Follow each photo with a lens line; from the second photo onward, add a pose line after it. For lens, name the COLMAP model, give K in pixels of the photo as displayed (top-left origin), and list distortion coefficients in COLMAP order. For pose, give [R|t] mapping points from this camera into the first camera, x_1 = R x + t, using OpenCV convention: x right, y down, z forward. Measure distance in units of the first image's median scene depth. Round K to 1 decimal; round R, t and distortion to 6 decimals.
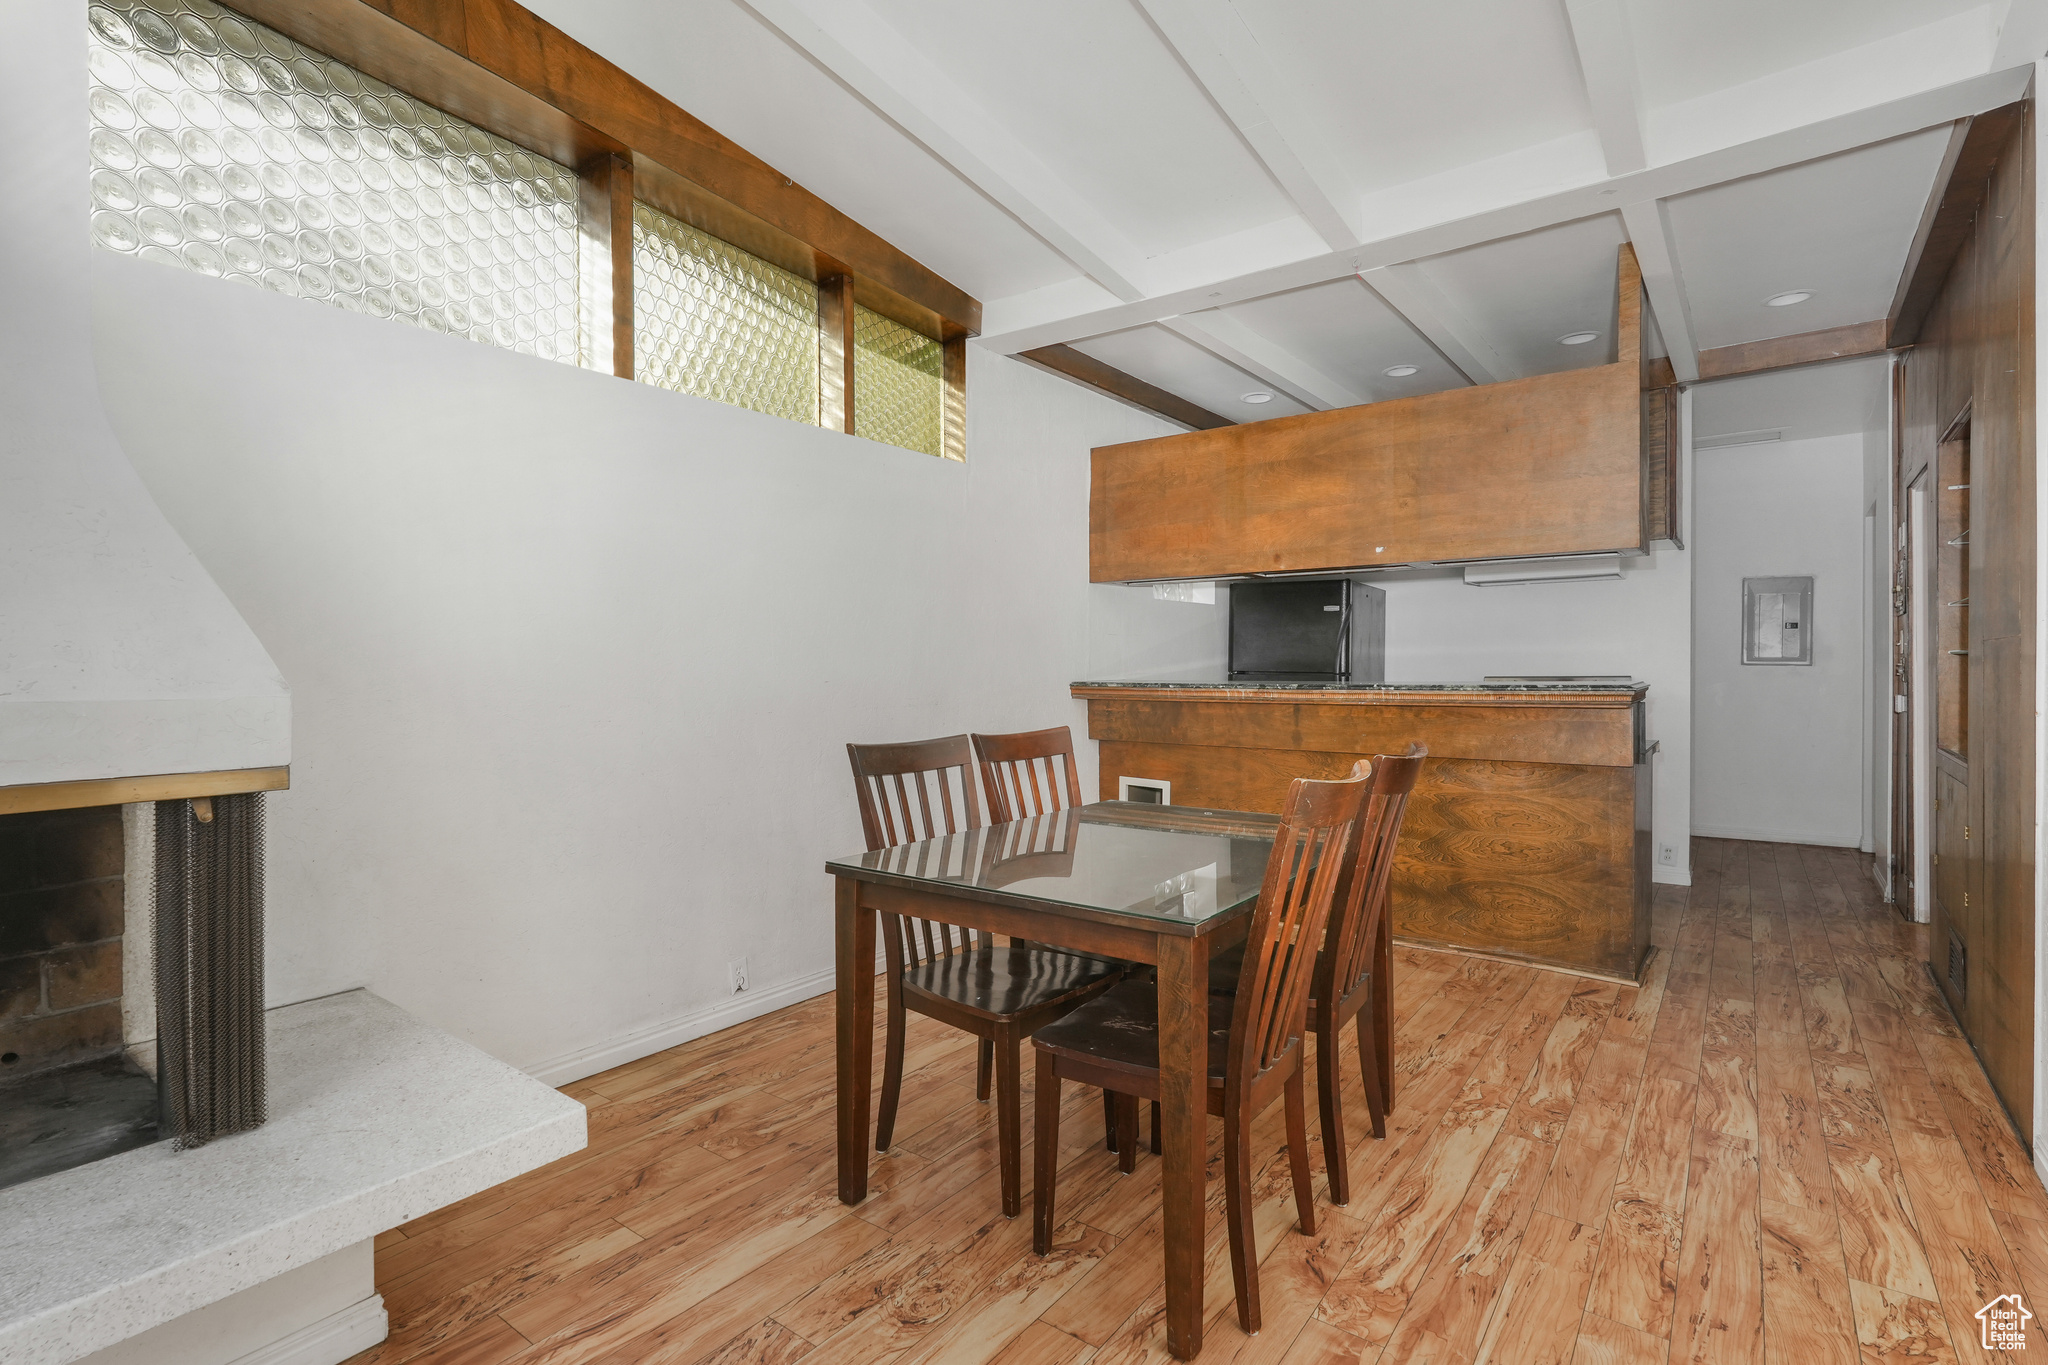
lens RADIAL K [[987.1, 0, 1017.8], [0, 987.1, 669.3], [0, 0, 1]] dist [-0.000273, 0.001380]
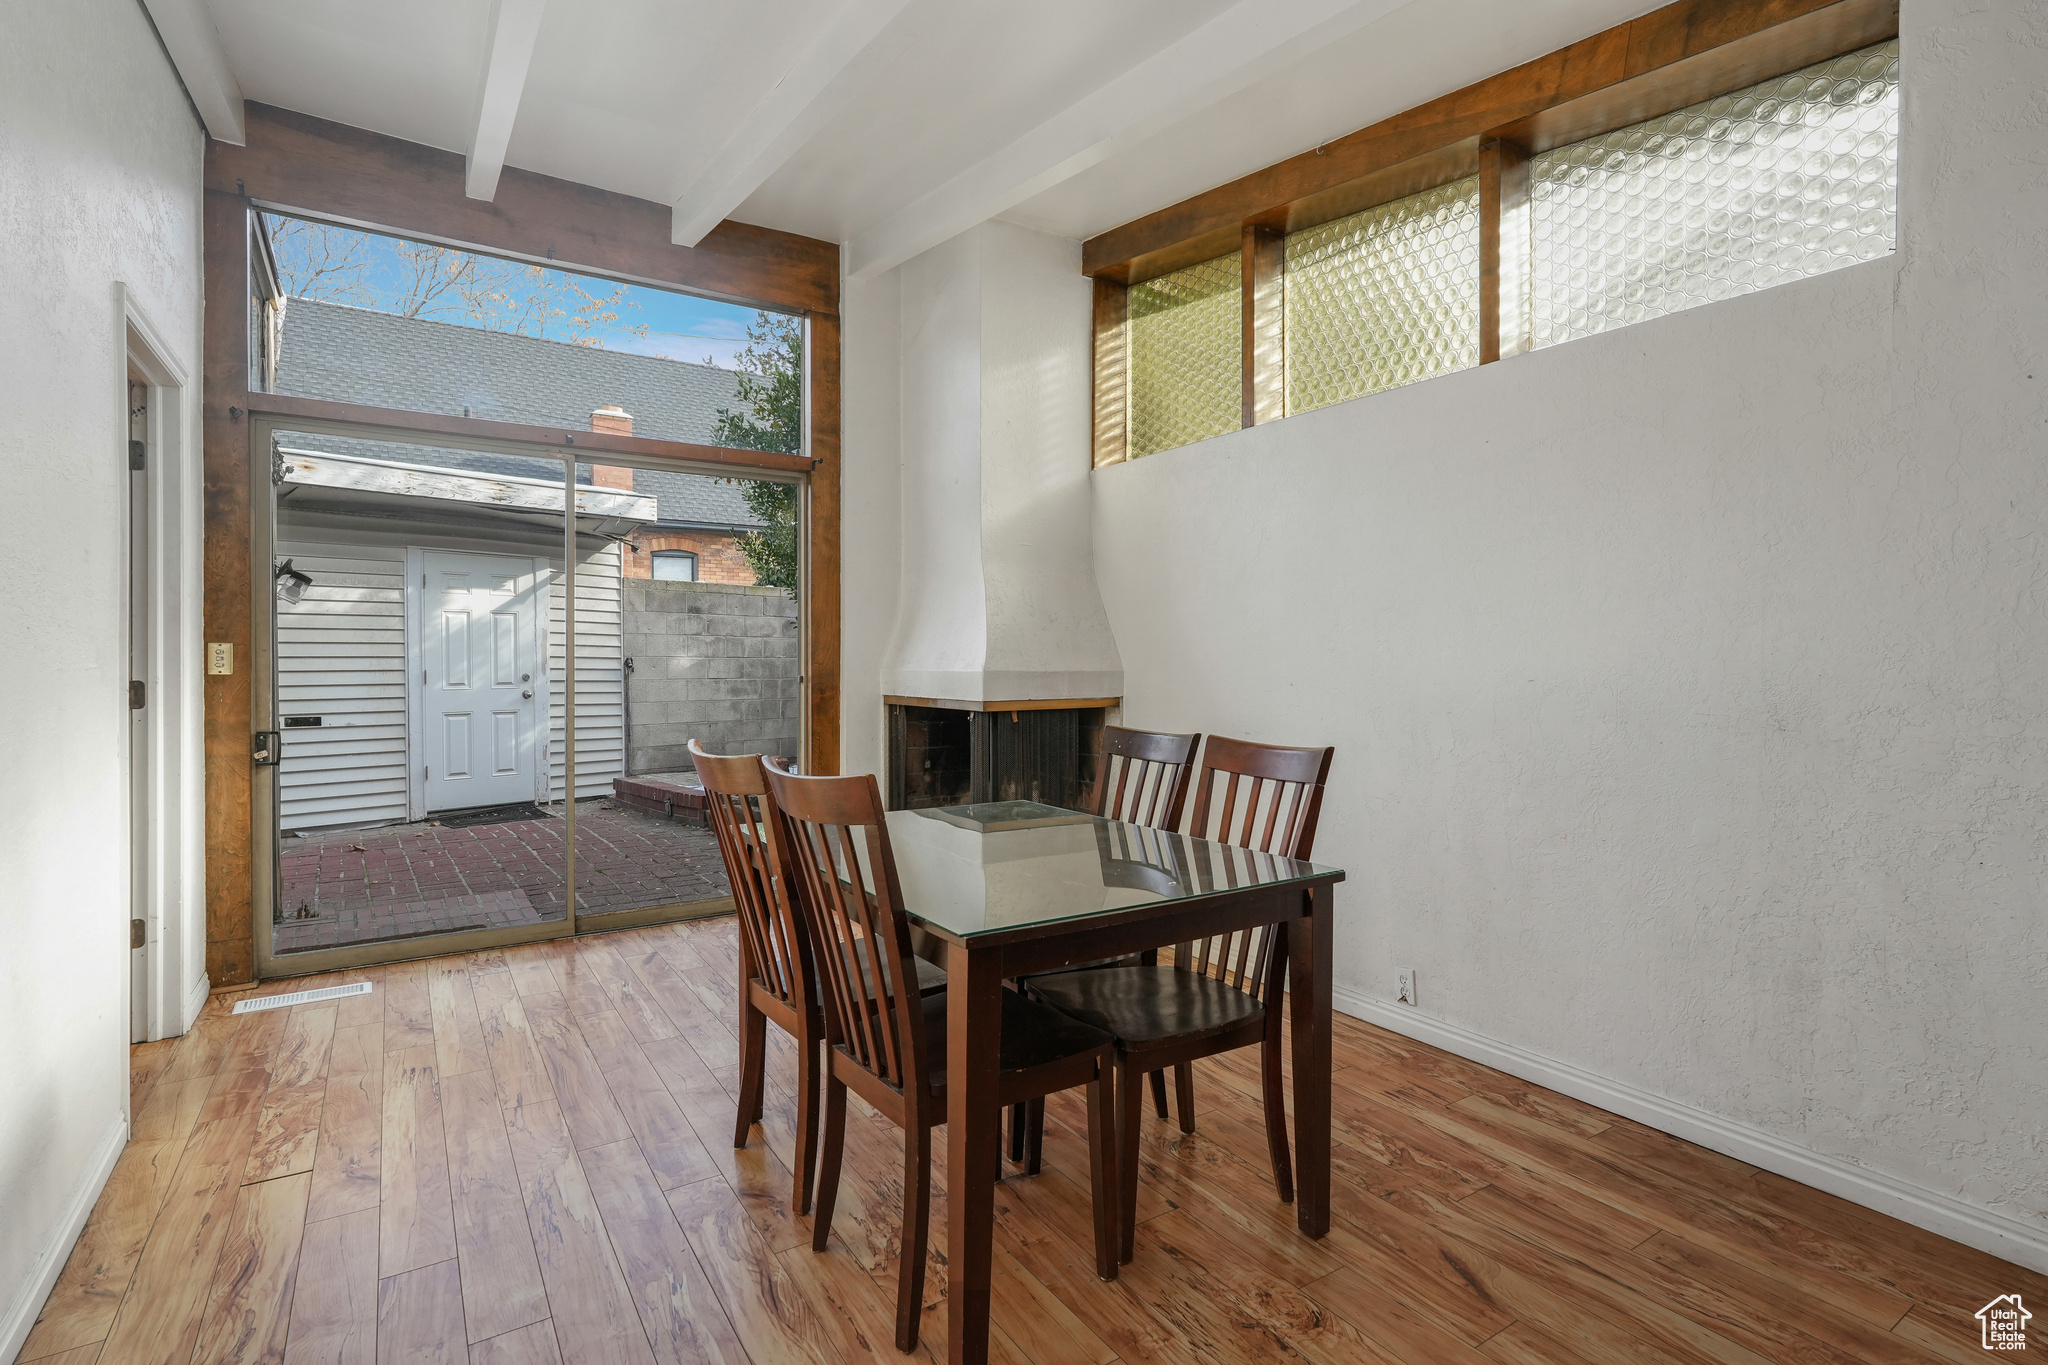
lens RADIAL K [[987.1, 0, 1022.2], [0, 987.1, 671.2], [0, 0, 1]] dist [-0.000273, 0.001380]
pose [[-0.354536, 0.018600, -0.934857, 1.114762], [-0.009725, 0.999675, 0.023578, -0.016979], [0.934992, 0.017451, -0.354240, 1.504869]]
